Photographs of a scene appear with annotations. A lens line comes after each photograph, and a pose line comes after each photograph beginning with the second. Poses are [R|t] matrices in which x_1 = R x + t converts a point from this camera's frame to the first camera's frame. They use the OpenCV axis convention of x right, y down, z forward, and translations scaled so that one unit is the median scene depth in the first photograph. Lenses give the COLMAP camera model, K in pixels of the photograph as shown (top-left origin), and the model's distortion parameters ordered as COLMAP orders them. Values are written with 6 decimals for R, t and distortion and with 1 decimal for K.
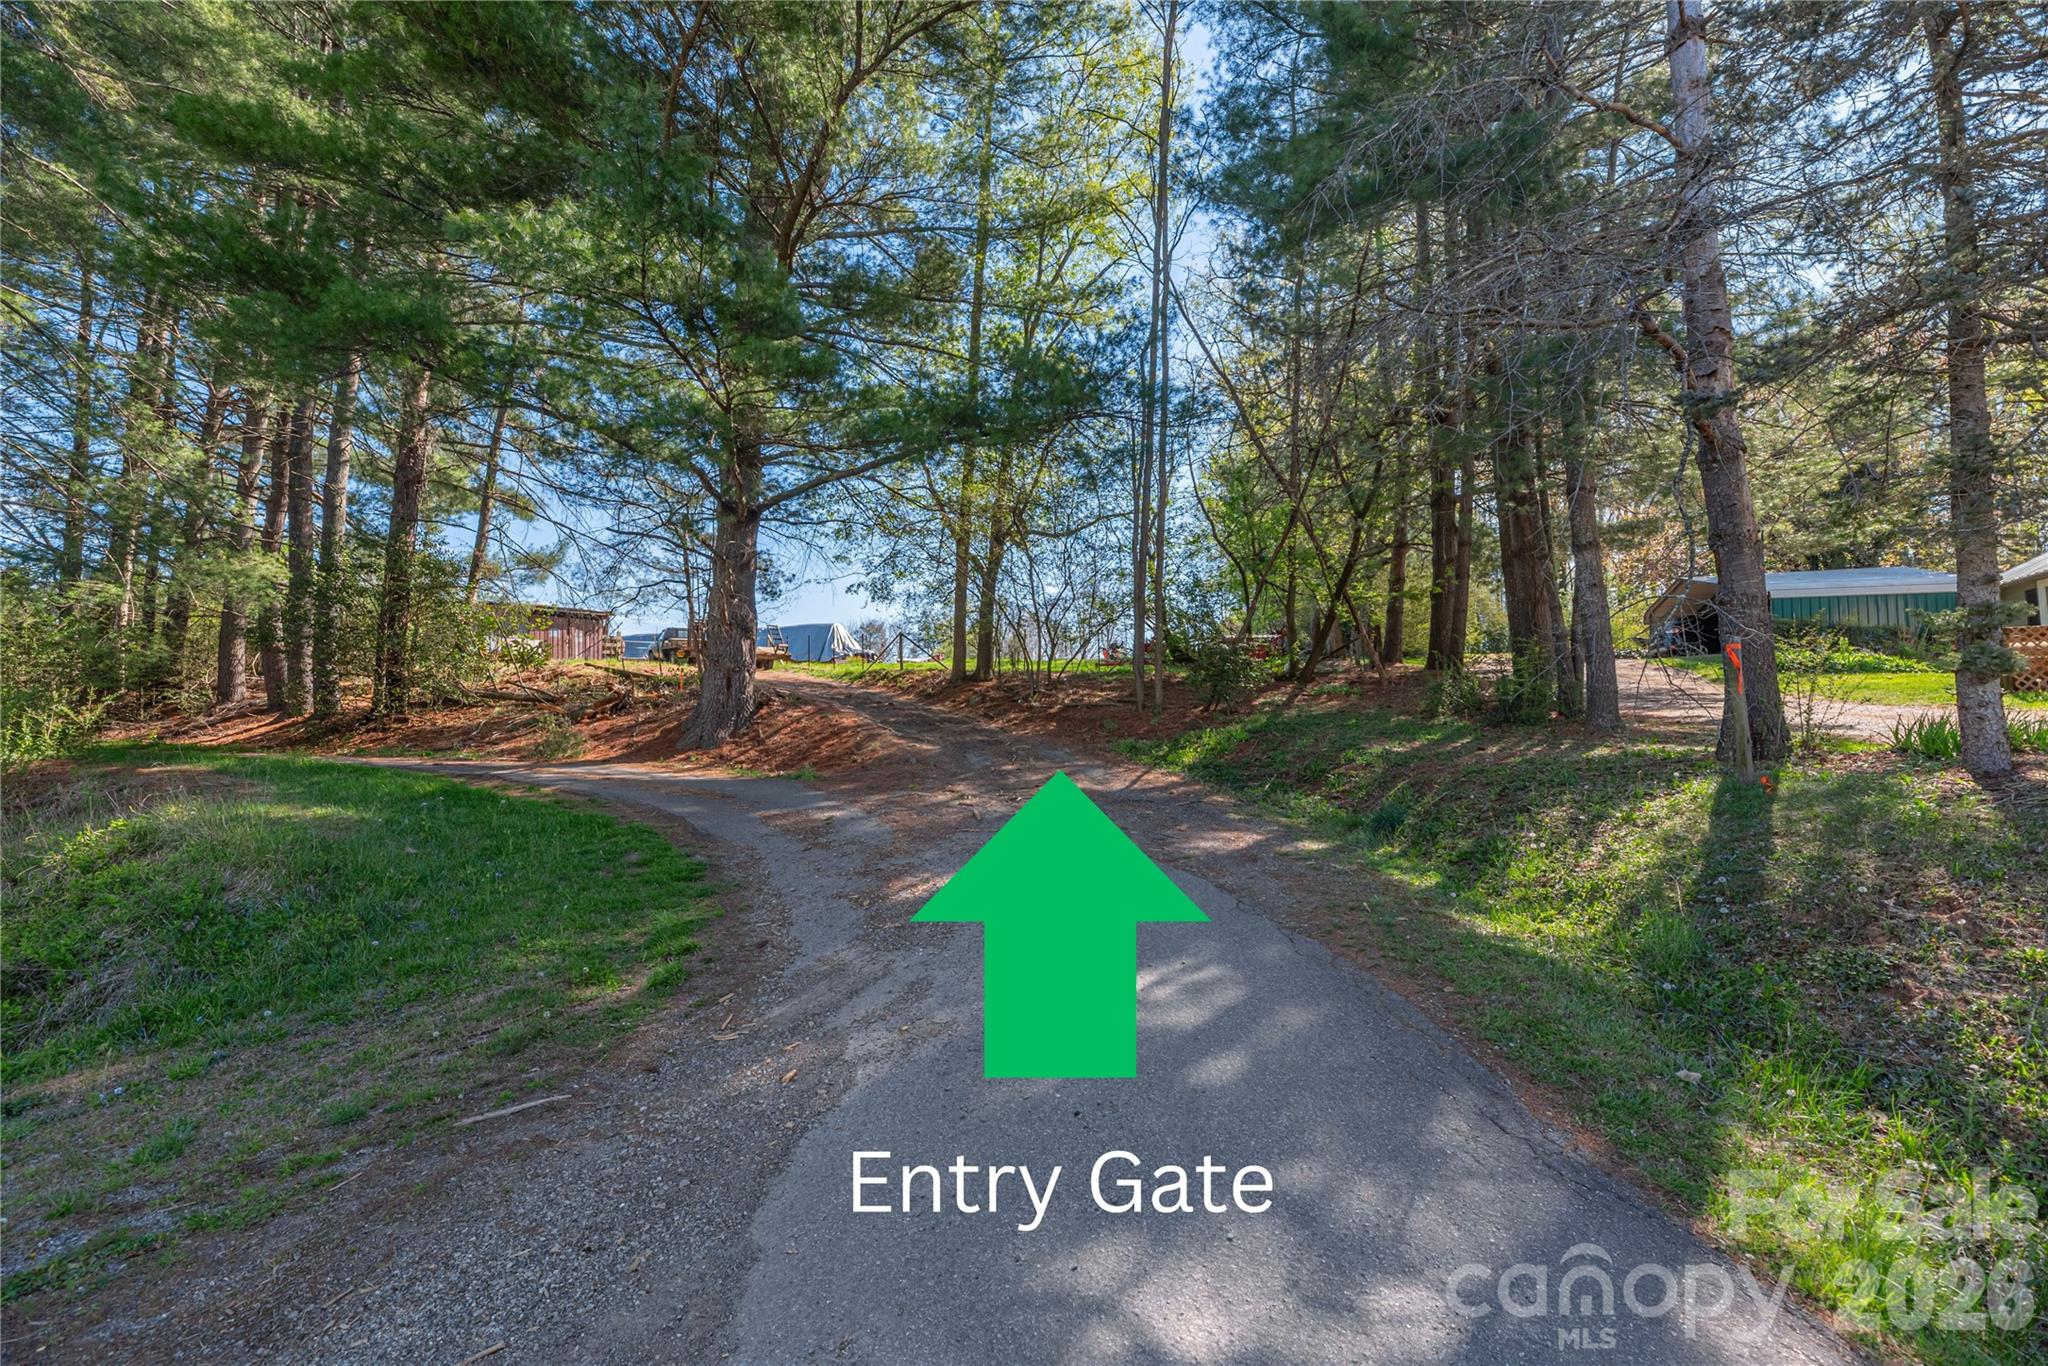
lens RADIAL K [[832.2, 0, 1011.5], [0, 832.2, 704.1], [0, 0, 1]] dist [-0.002436, -0.000119]
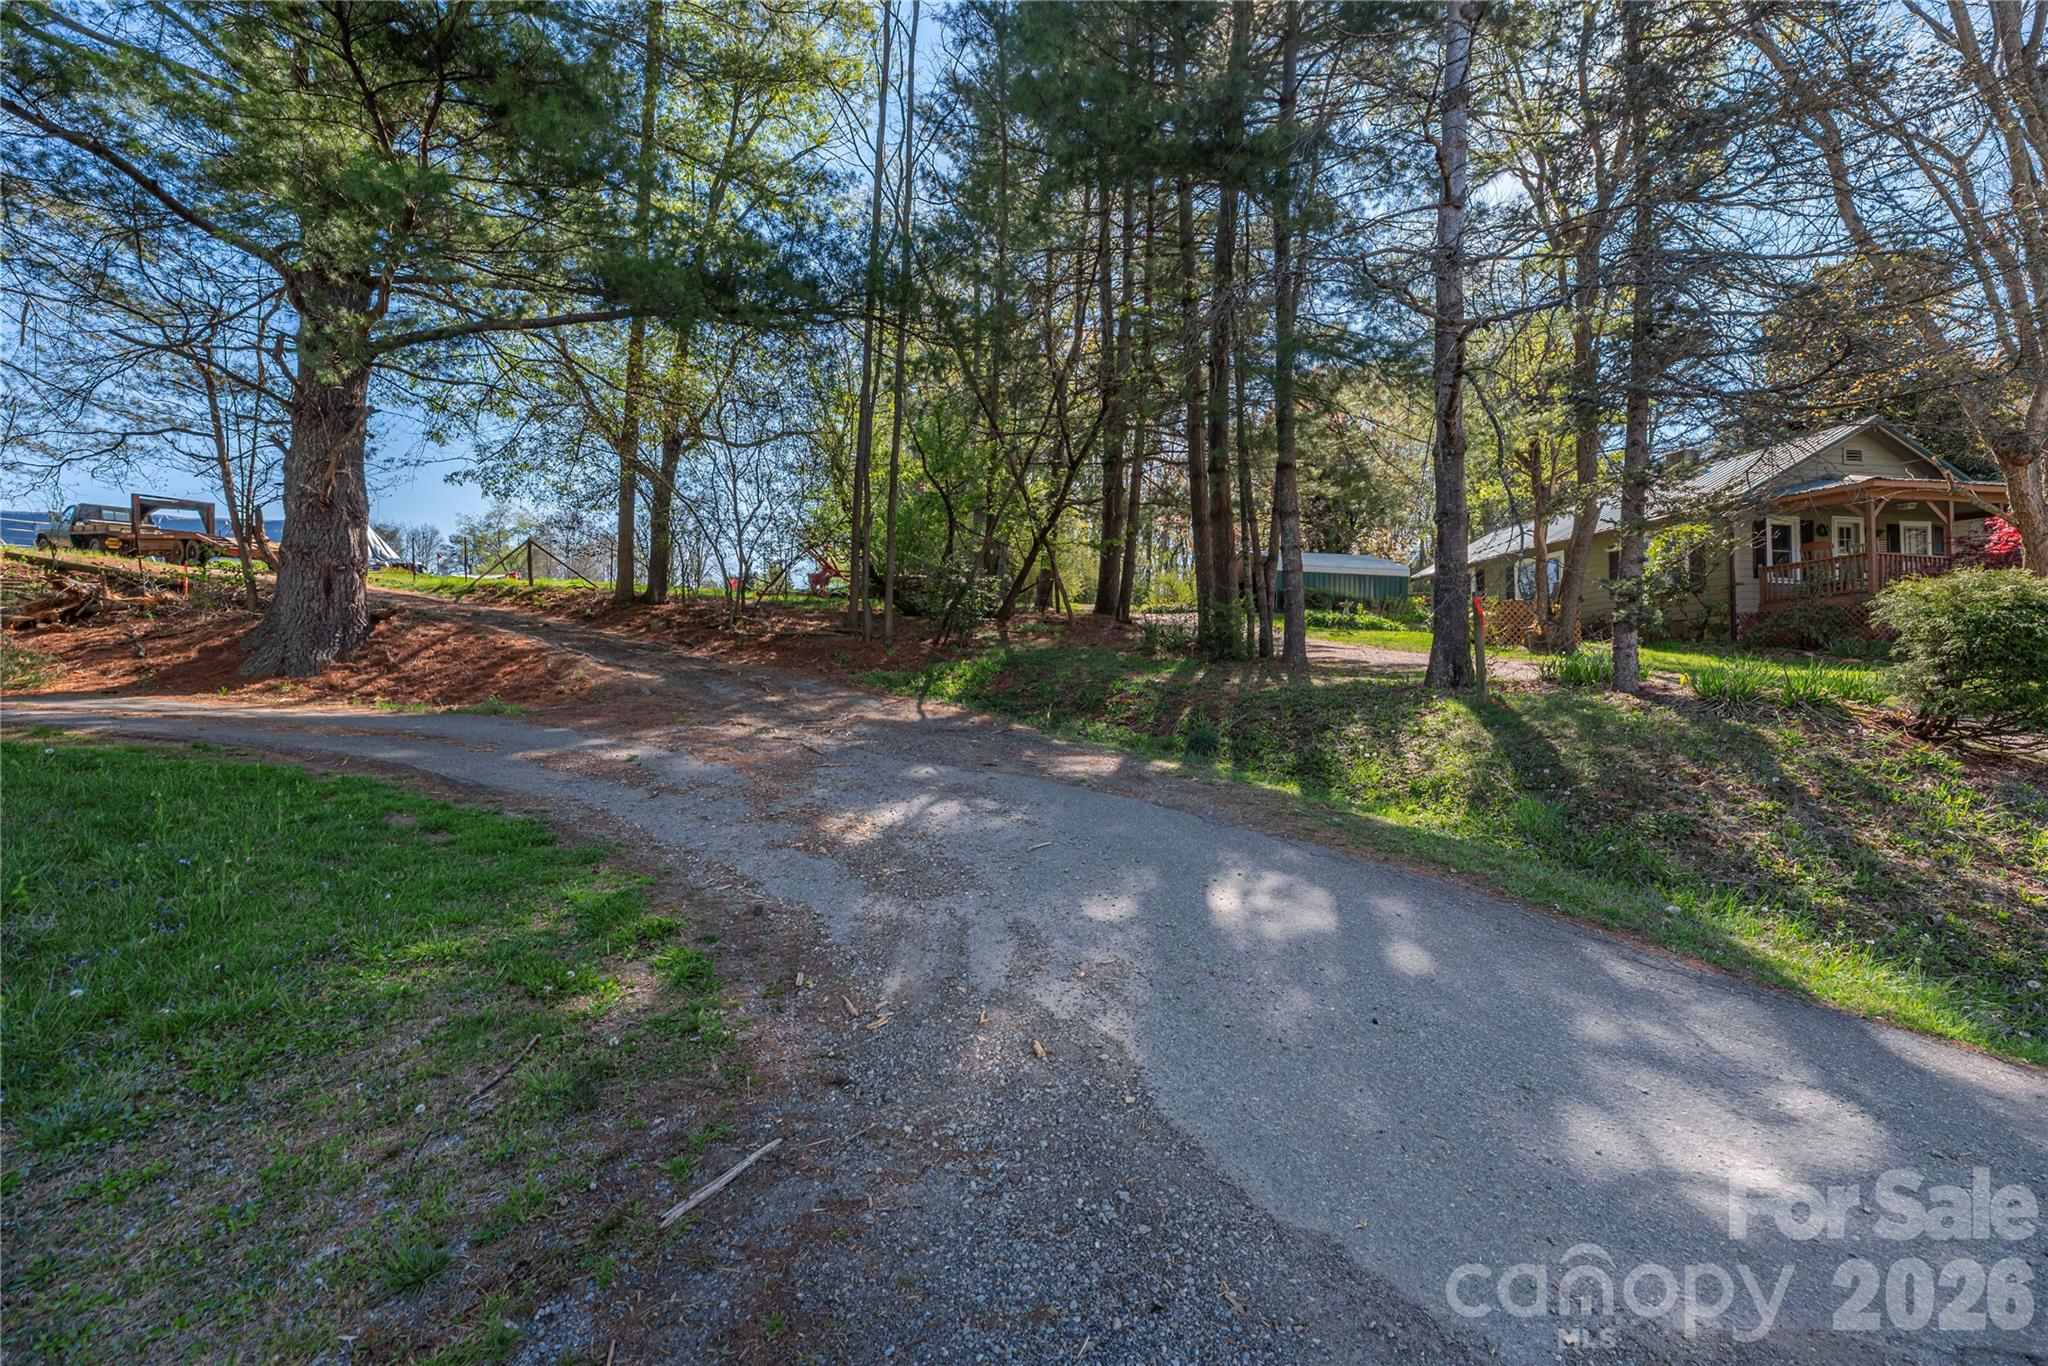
lens RADIAL K [[832.2, 0, 1011.5], [0, 832.2, 704.1], [0, 0, 1]] dist [-0.002436, -0.000119]
pose [[0.880083, -0.005030, 0.474793, -0.157825], [-0.029299, 0.997463, 0.064876, 0.012822], [-0.473914, -0.071007, 0.877703, 0.073558]]
